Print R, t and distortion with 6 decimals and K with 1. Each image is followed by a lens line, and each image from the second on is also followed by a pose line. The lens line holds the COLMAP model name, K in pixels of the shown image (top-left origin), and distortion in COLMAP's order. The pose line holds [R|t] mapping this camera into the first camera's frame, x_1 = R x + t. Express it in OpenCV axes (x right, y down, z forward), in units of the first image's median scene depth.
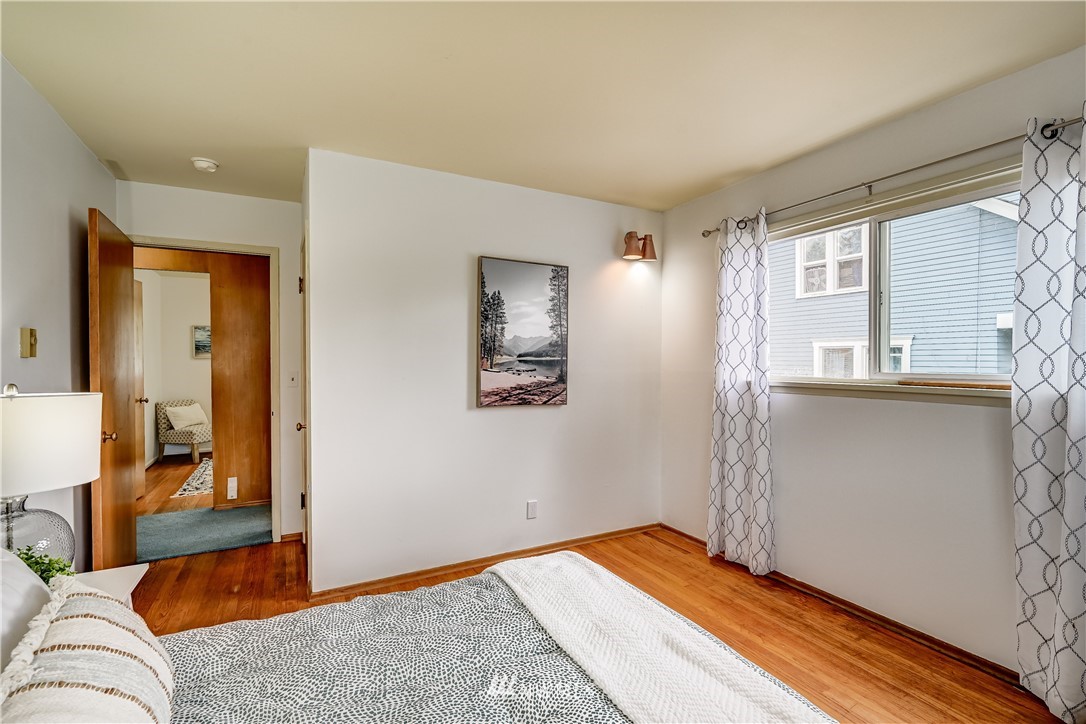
lens RADIAL K [[492.7, 0, 543.1], [0, 492.7, 364.1], [0, 0, 1]] dist [0.001251, 0.000229]
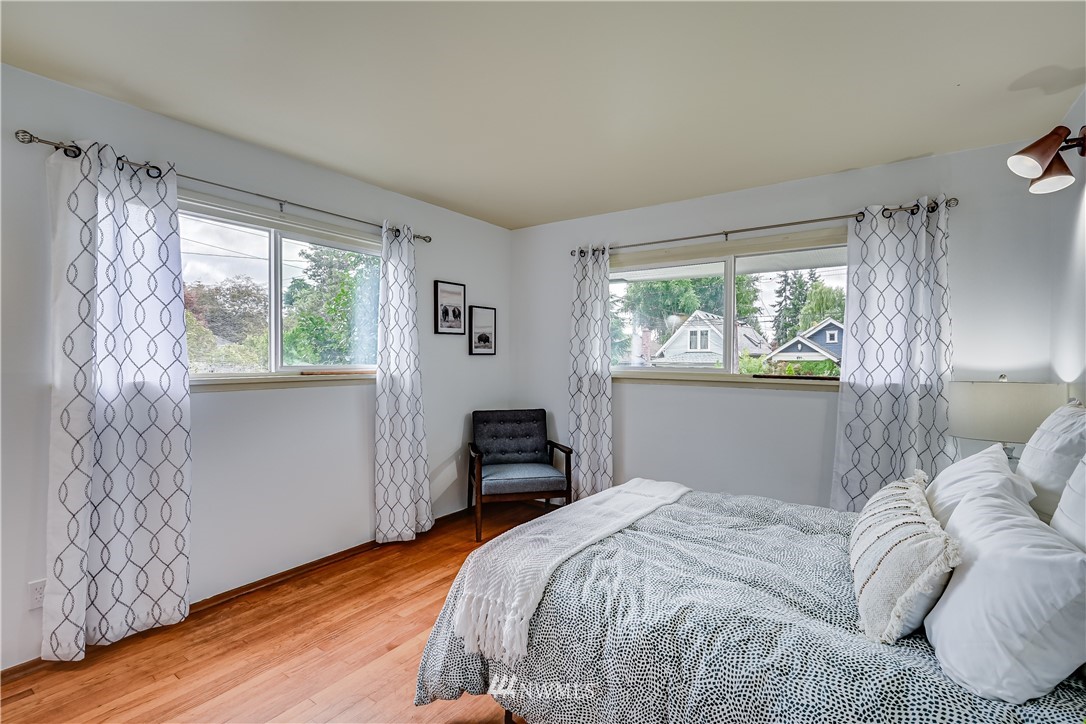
lens RADIAL K [[492.7, 0, 543.7], [0, 492.7, 361.9], [0, 0, 1]] dist [0.001251, 0.000229]
pose [[-0.449270, -0.005012, 0.893382, -0.634705], [0.003843, 0.999964, 0.007543, 0.001047], [-0.893388, 0.006822, -0.449235, 0.959566]]
